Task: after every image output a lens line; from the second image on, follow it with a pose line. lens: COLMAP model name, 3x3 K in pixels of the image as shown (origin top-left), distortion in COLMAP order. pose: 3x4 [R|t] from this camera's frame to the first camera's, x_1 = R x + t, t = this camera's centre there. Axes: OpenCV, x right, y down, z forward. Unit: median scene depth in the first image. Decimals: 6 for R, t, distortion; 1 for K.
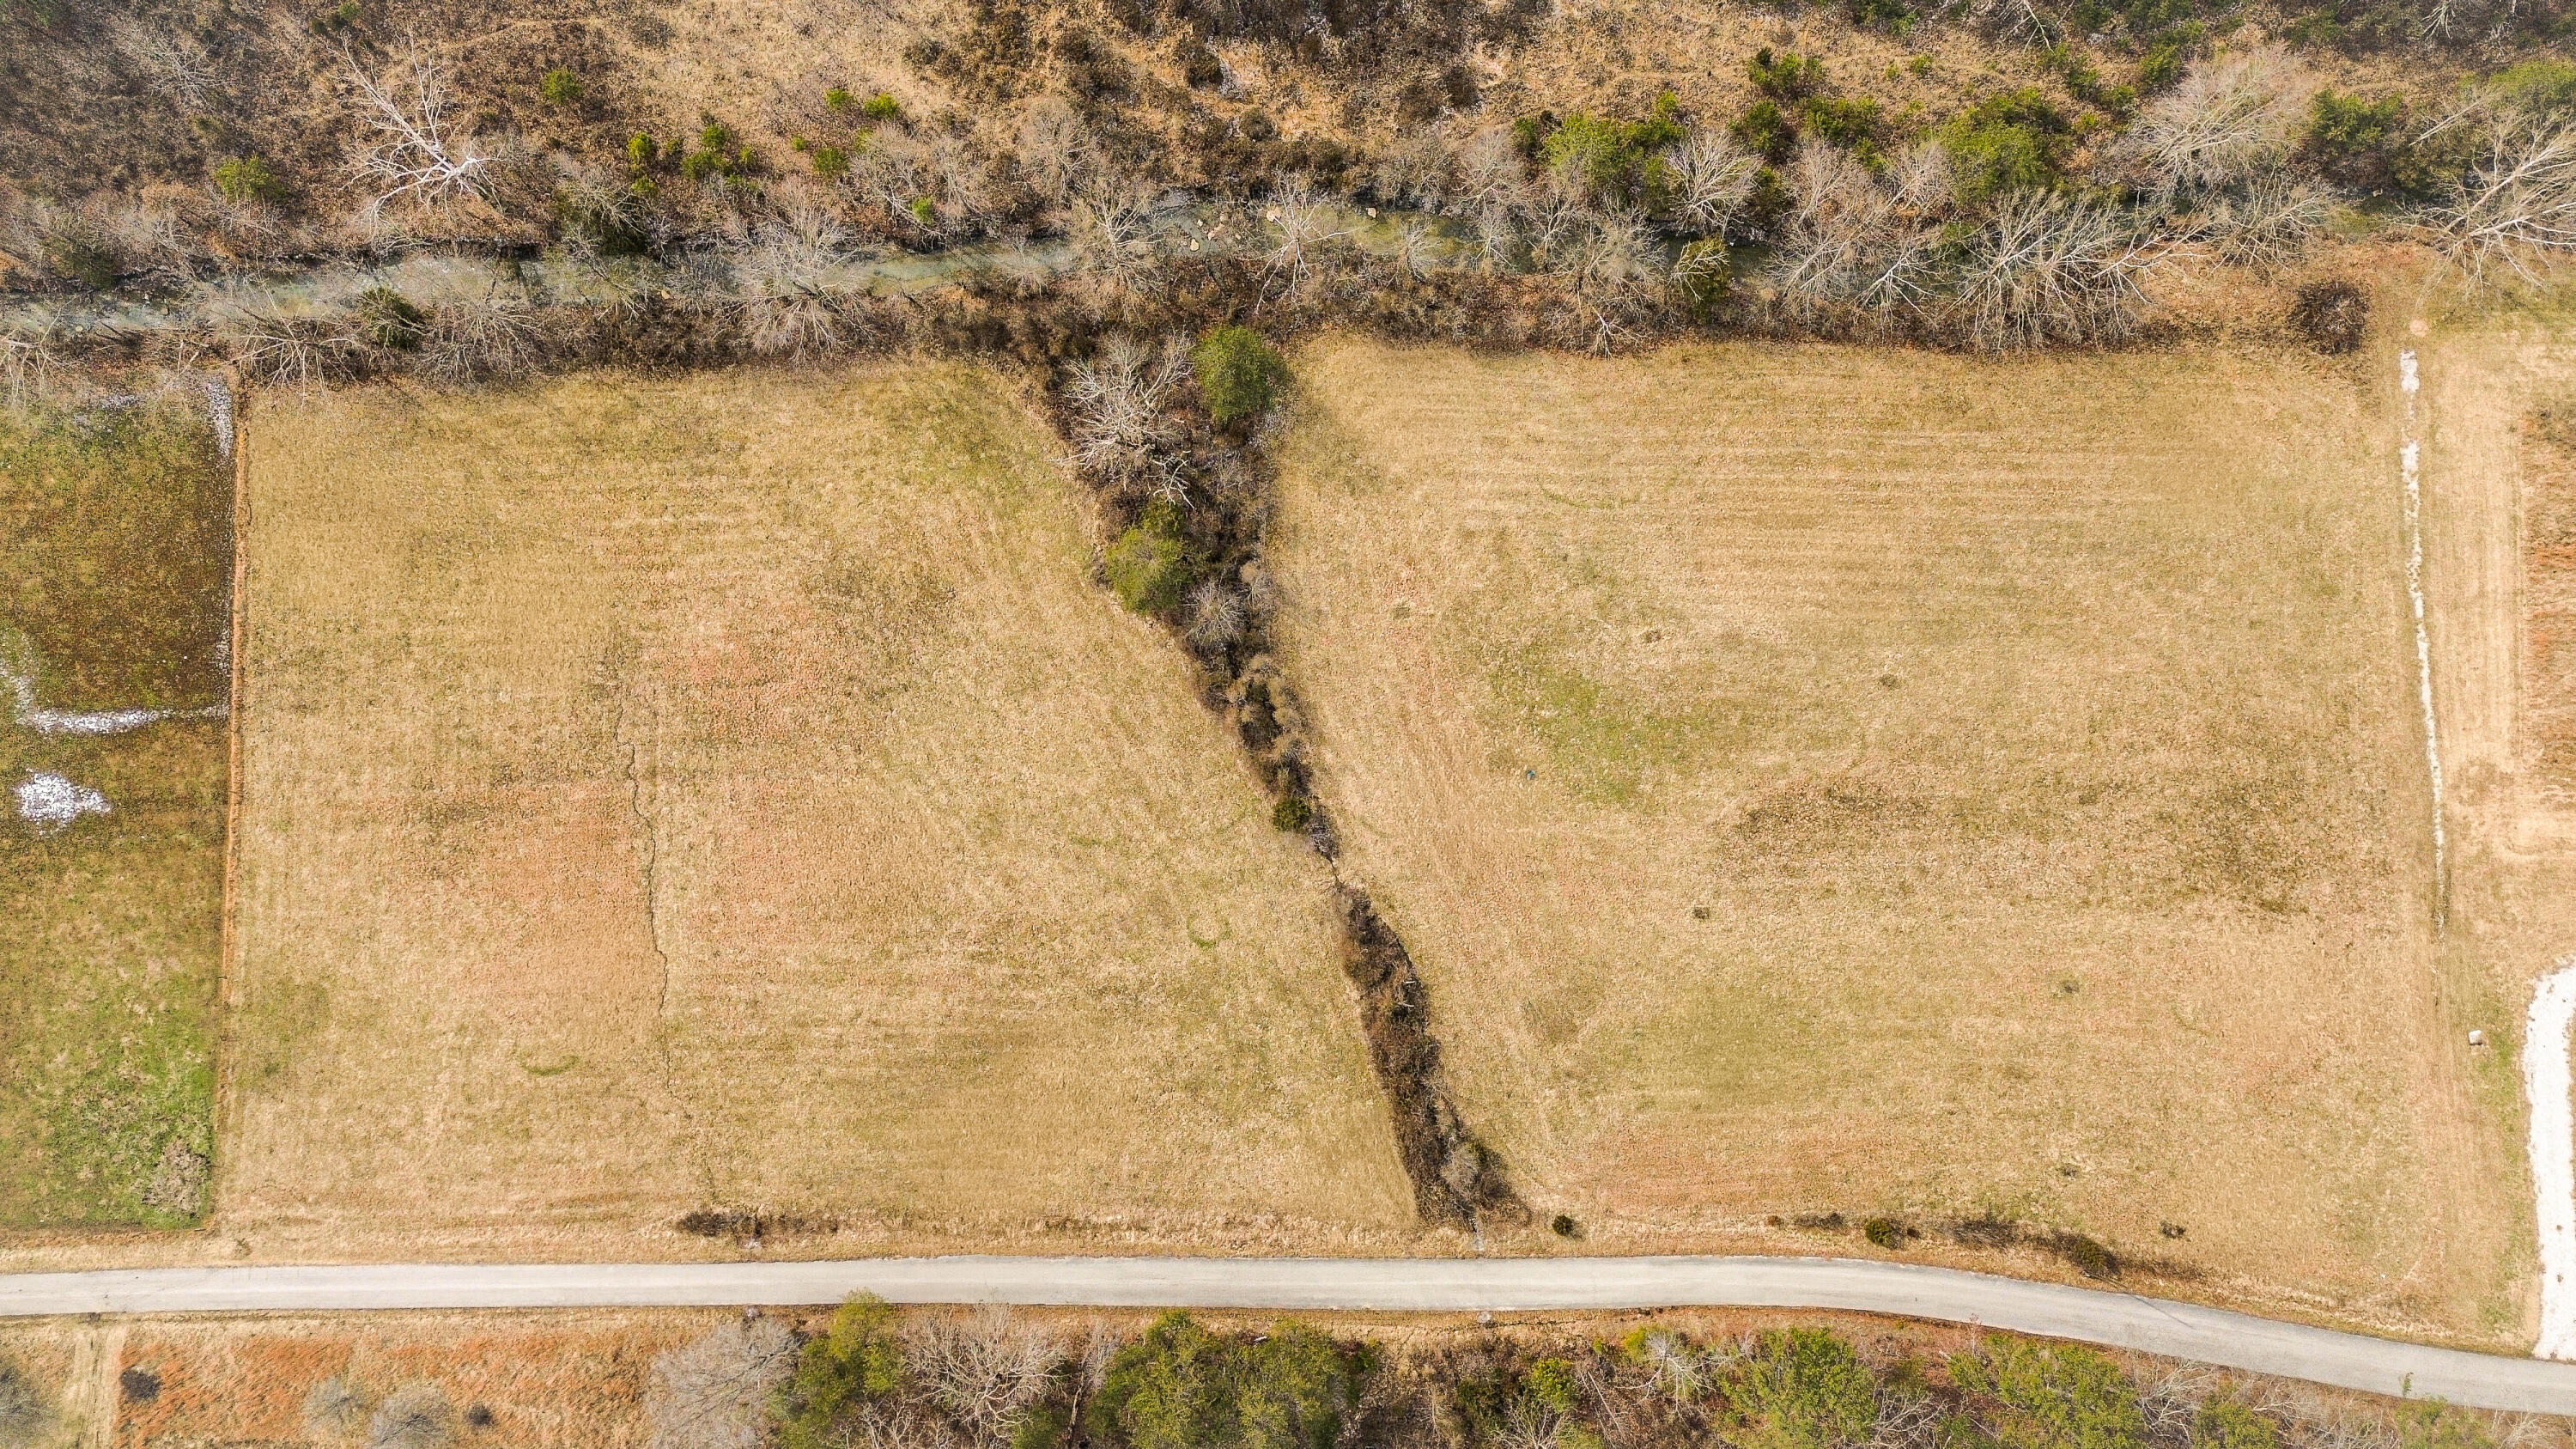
lens RADIAL K [[1805.8, 0, 1295.5], [0, 1805.8, 724.1], [0, 0, 1]] dist [0.055333, -0.042146]
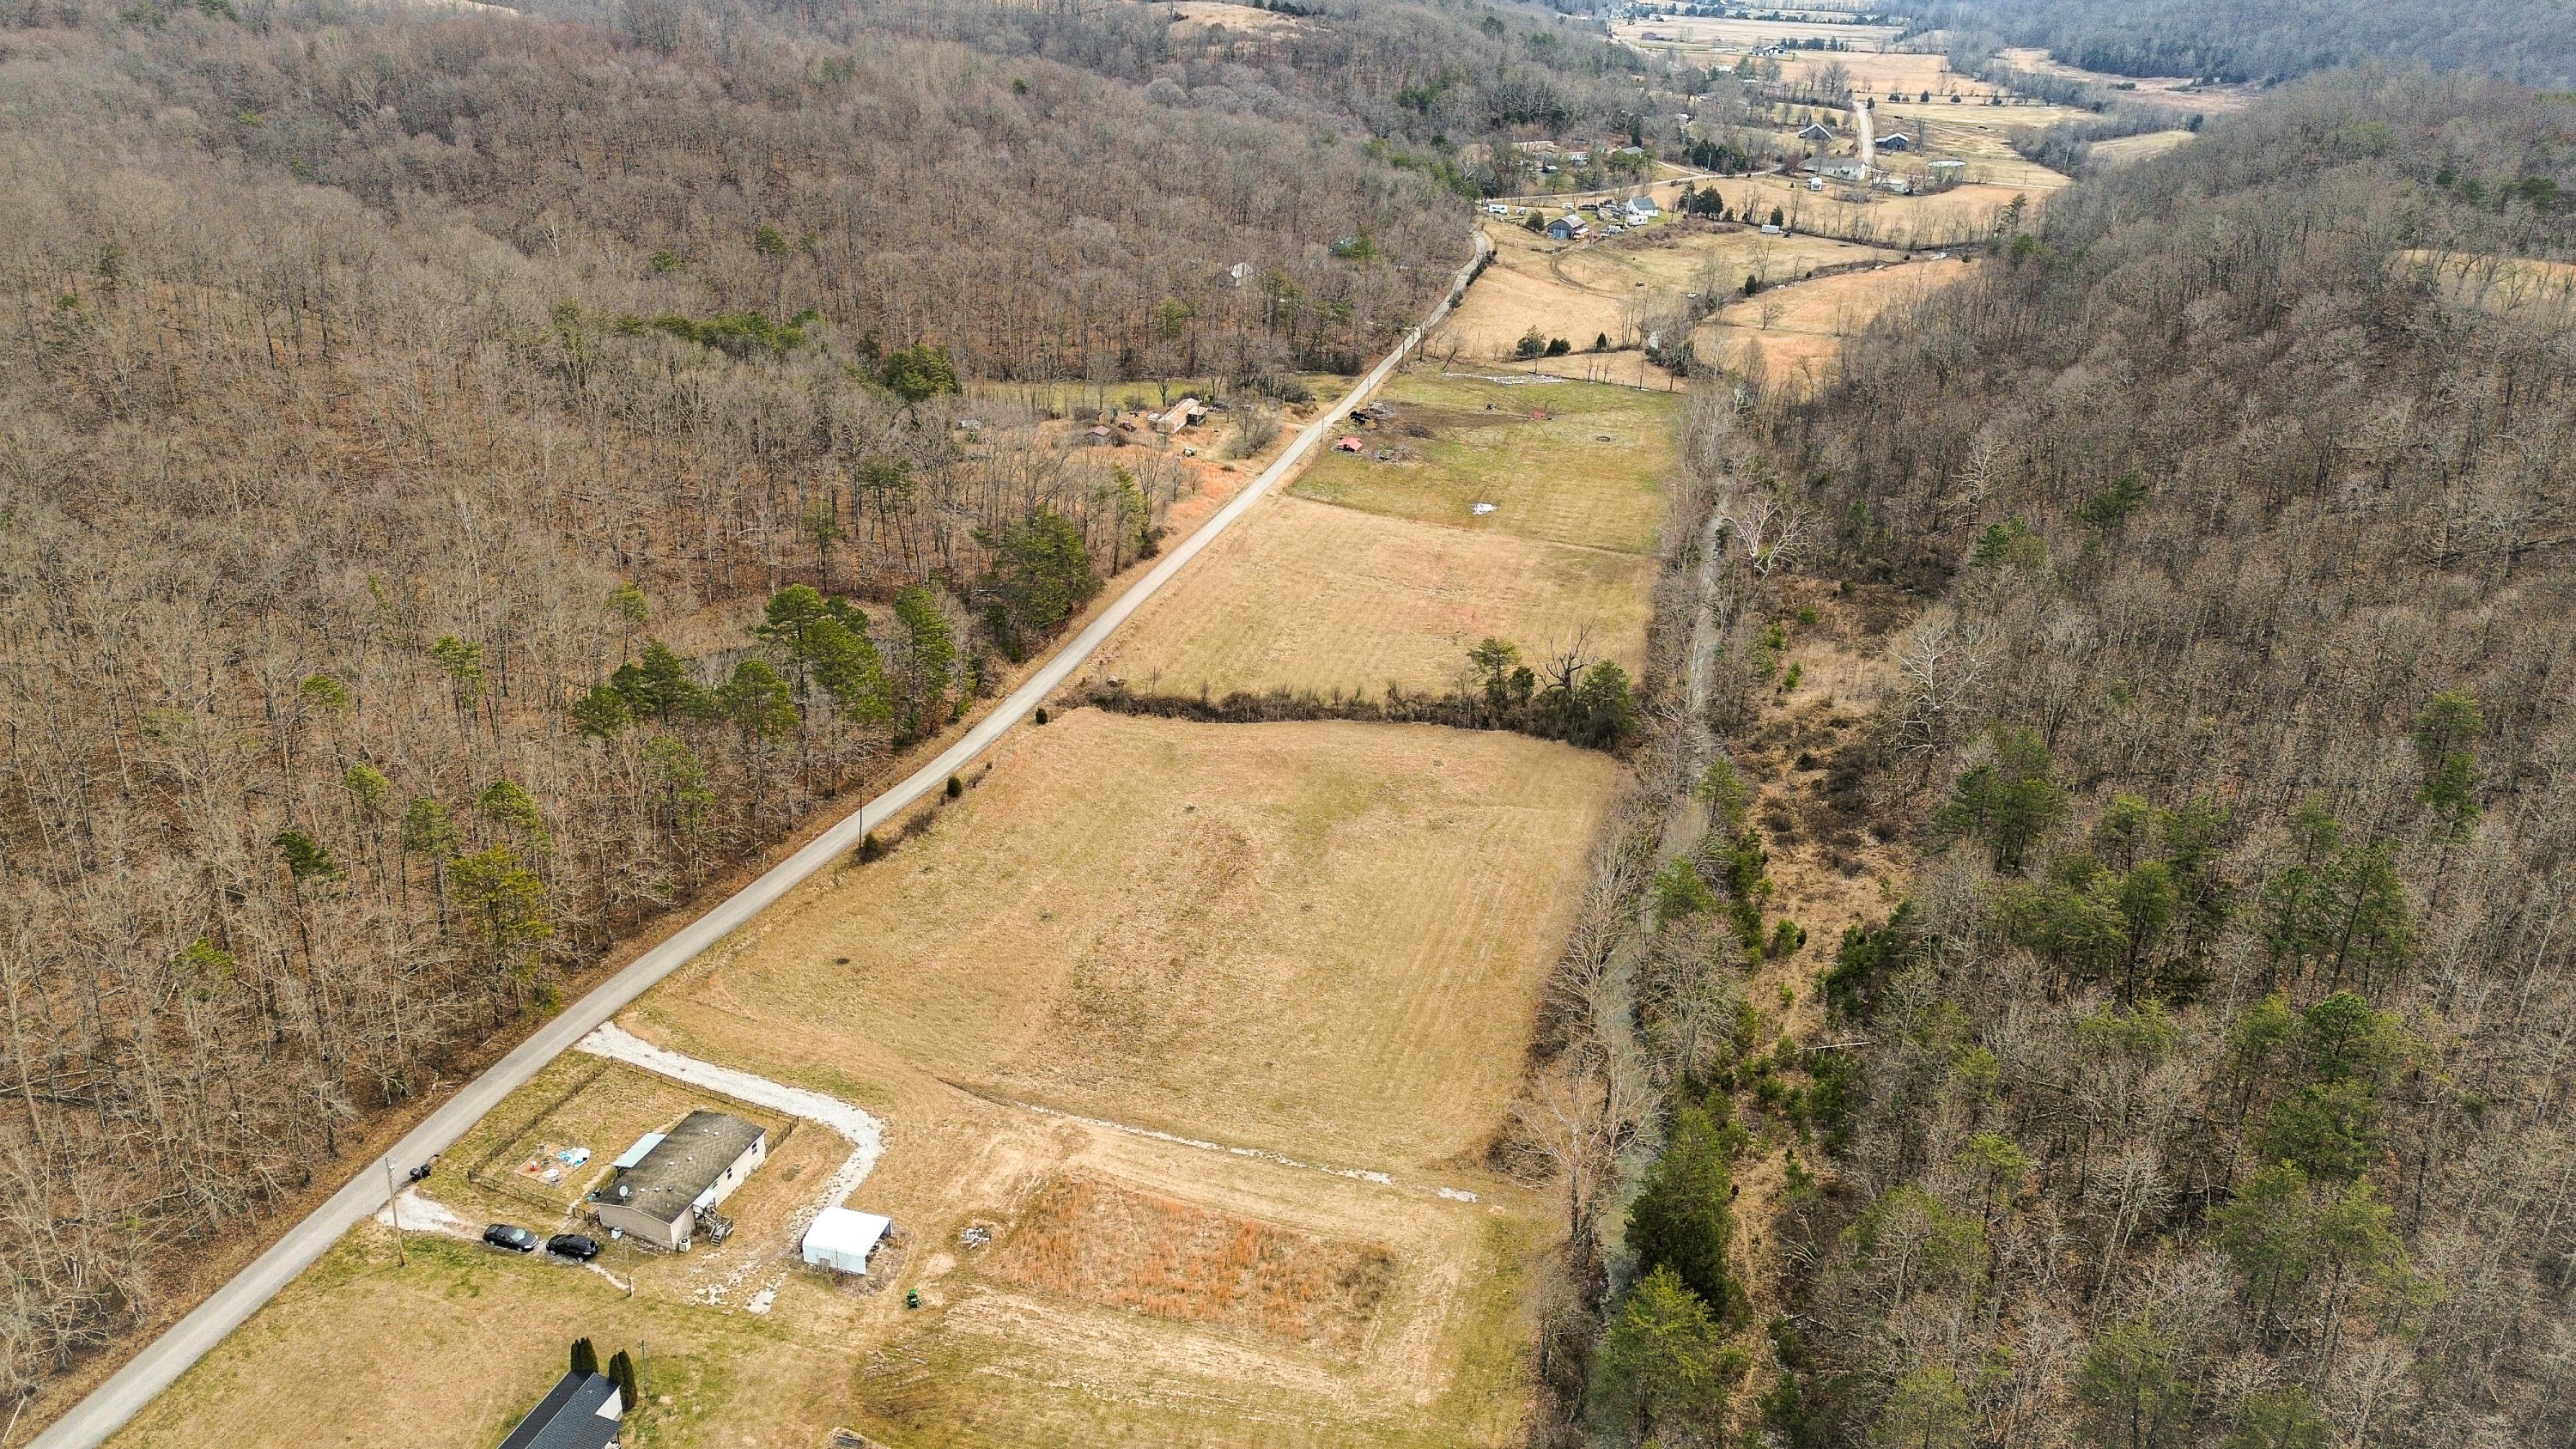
lens RADIAL K [[1805.8, 0, 1295.5], [0, 1805.8, 724.1], [0, 0, 1]] dist [0.055333, -0.042146]
pose [[-0.281322, 0.395663, -0.874247, 1.436894], [-0.959612, -0.114259, 0.257080, -0.340275], [0.001826, 0.911260, 0.411827, 0.338531]]
